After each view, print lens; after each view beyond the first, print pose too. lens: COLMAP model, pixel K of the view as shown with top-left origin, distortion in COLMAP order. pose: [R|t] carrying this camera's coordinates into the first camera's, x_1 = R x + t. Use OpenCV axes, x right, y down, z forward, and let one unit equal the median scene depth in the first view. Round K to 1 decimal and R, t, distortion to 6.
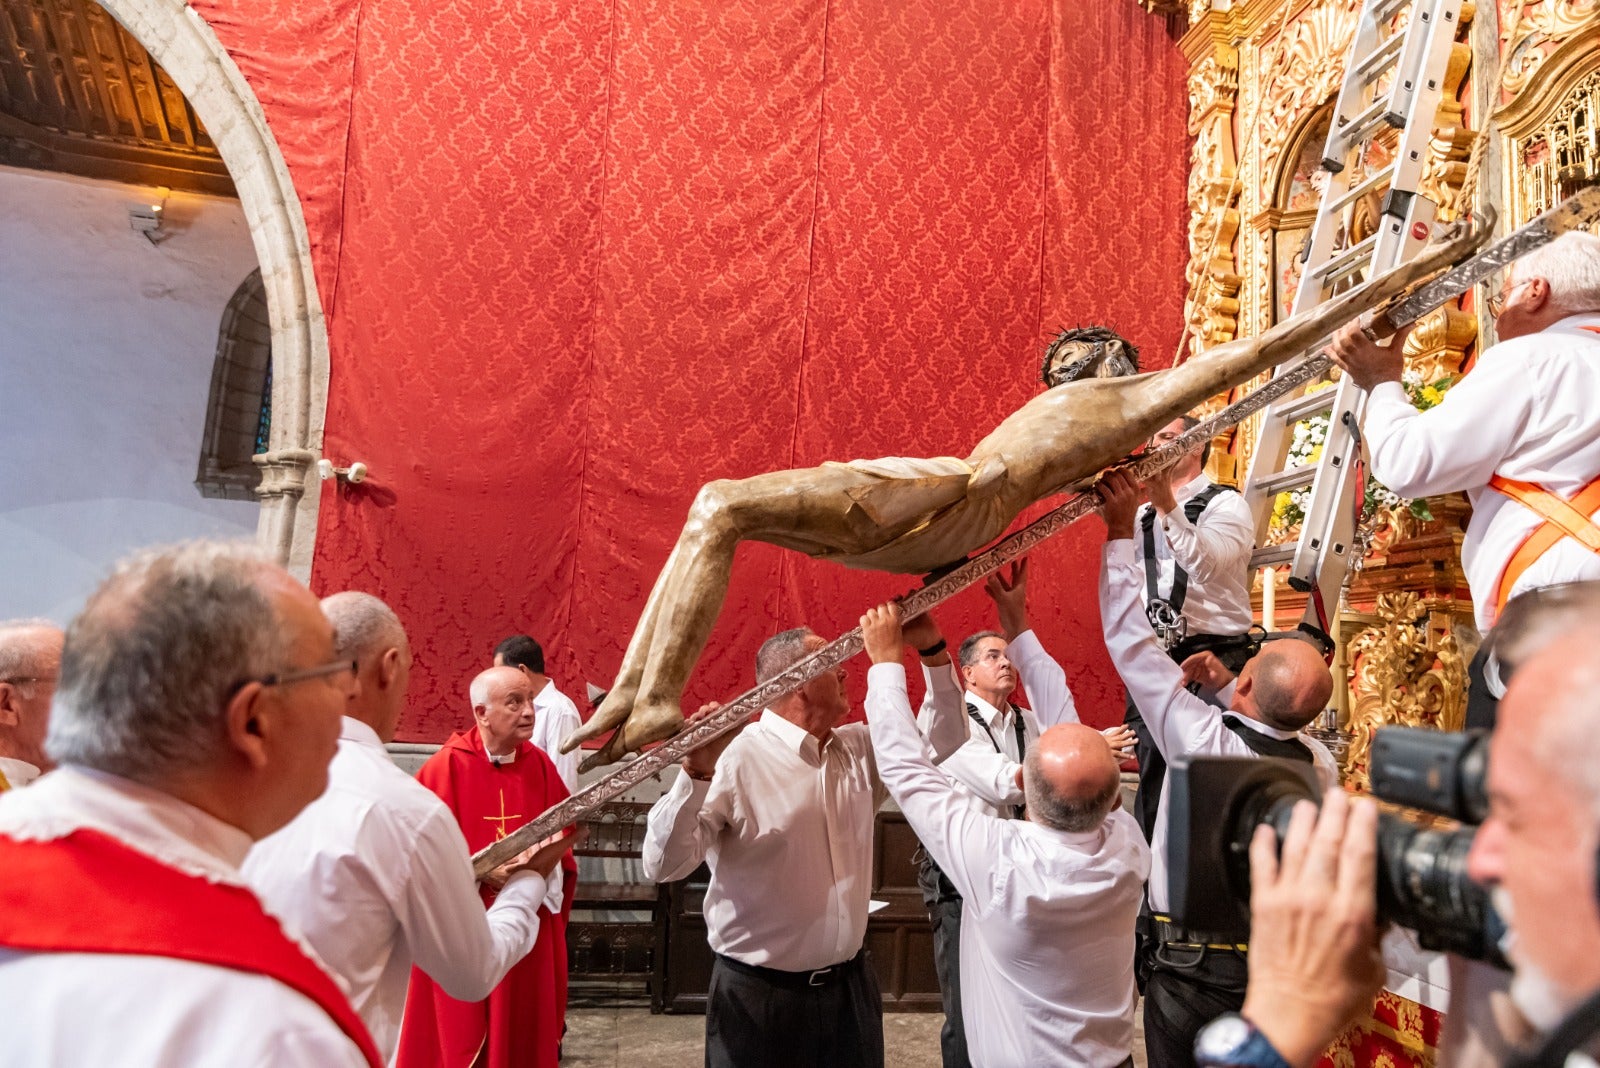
lens RADIAL K [[935.6, 0, 813.8], [0, 935.6, 545.3], [0, 0, 1]] dist [0.006853, -0.004187]
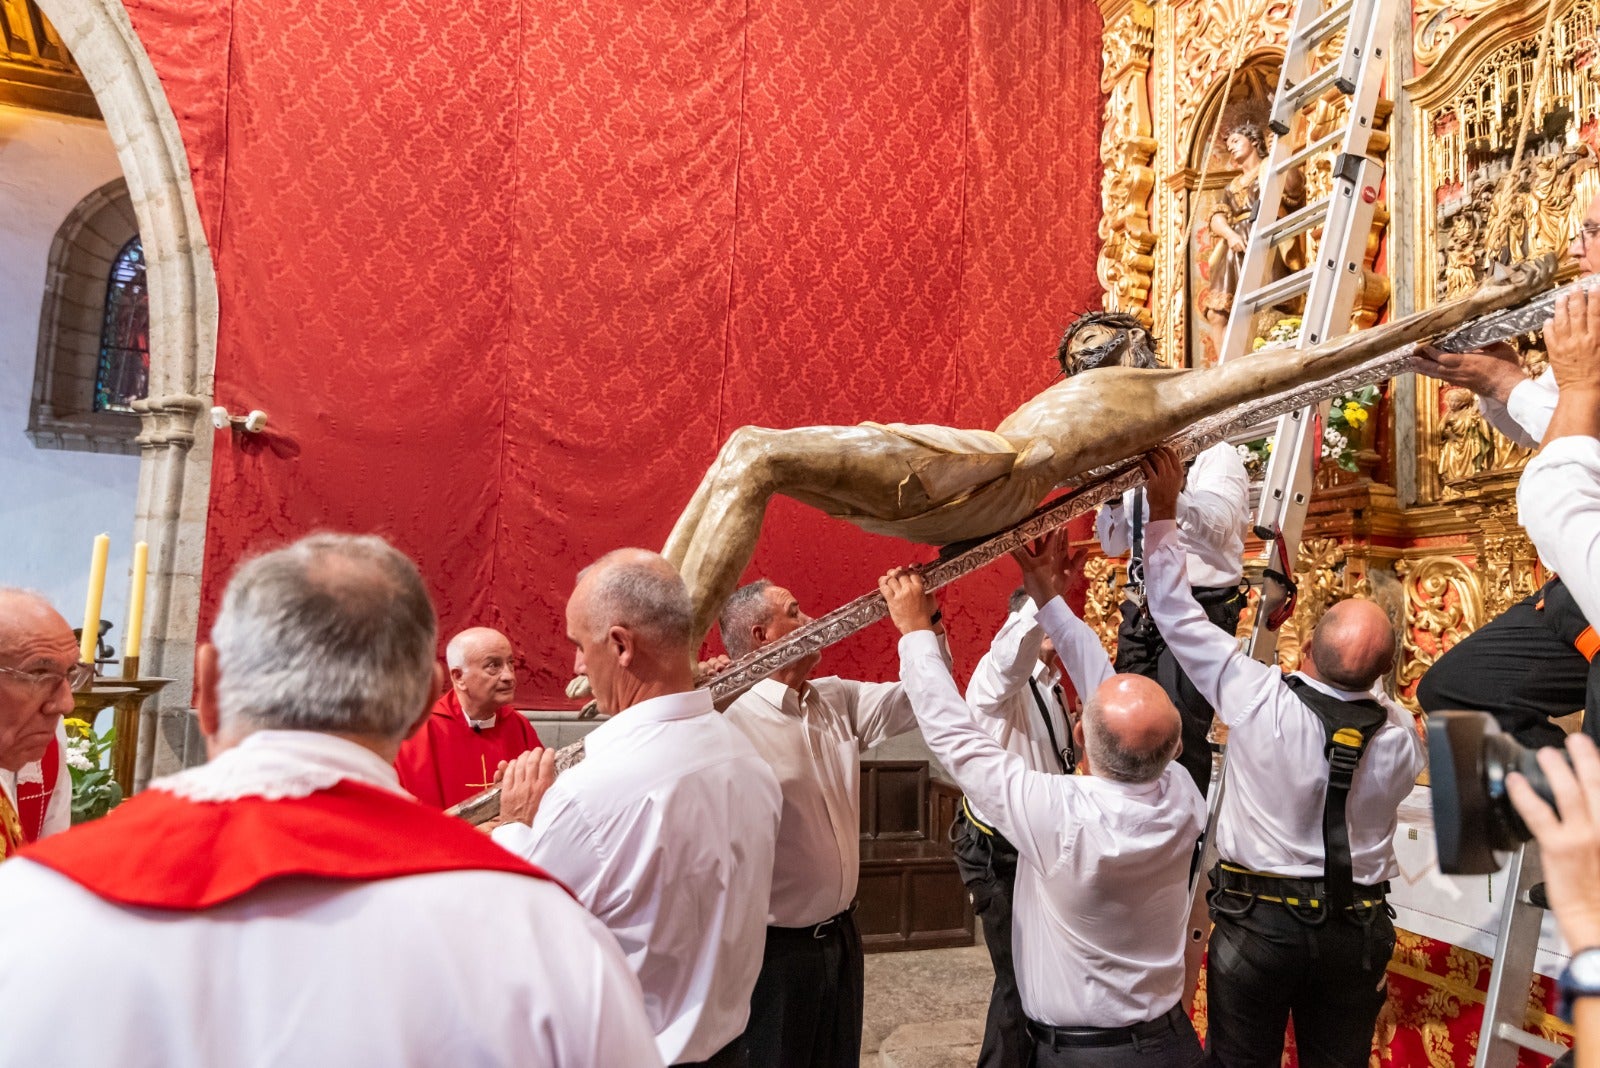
lens RADIAL K [[935.6, 0, 791.4], [0, 935.6, 538.5], [0, 0, 1]] dist [0.006853, -0.004187]
pose [[0.992514, -0.010090, 0.121712, -0.071567], [0.004758, 0.999020, 0.044015, -0.000262], [-0.122037, -0.043106, 0.991589, 0.012866]]
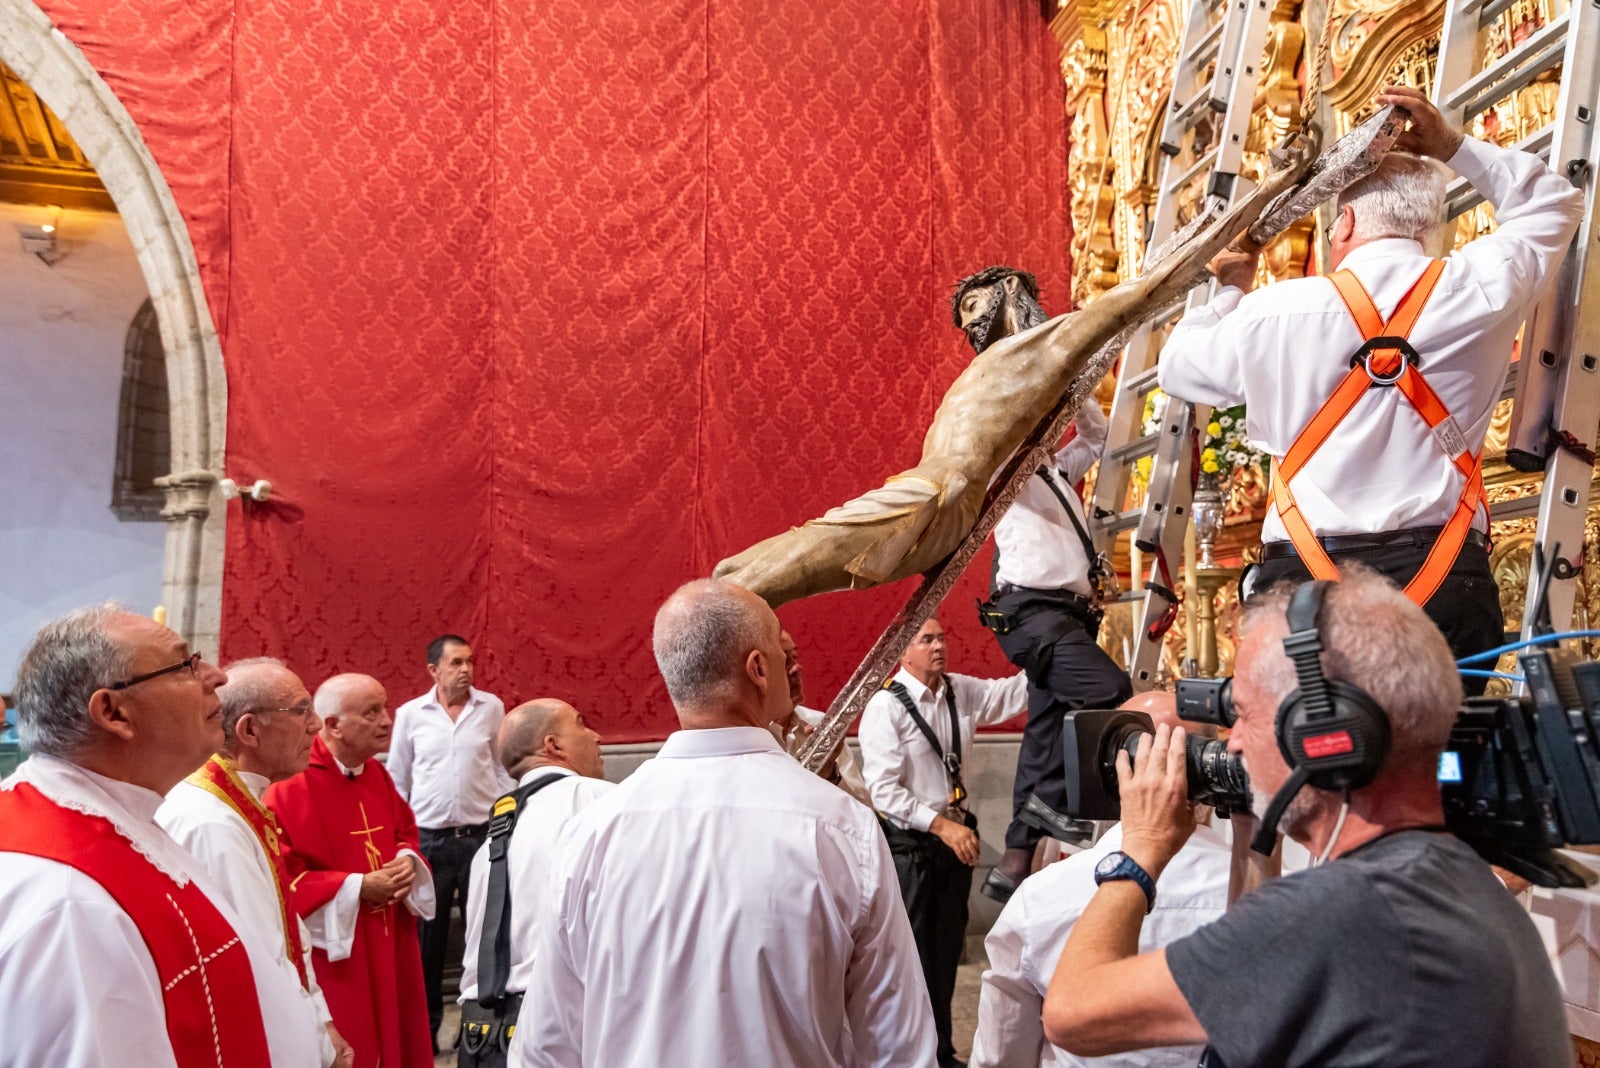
lens RADIAL K [[935.6, 0, 809.3], [0, 935.6, 543.1], [0, 0, 1]] dist [0.006853, -0.004187]
pose [[0.997035, -0.062454, 0.044951, 0.046464], [0.061723, 0.997940, 0.017466, -0.002306], [-0.045950, -0.014640, 0.998836, -0.030060]]
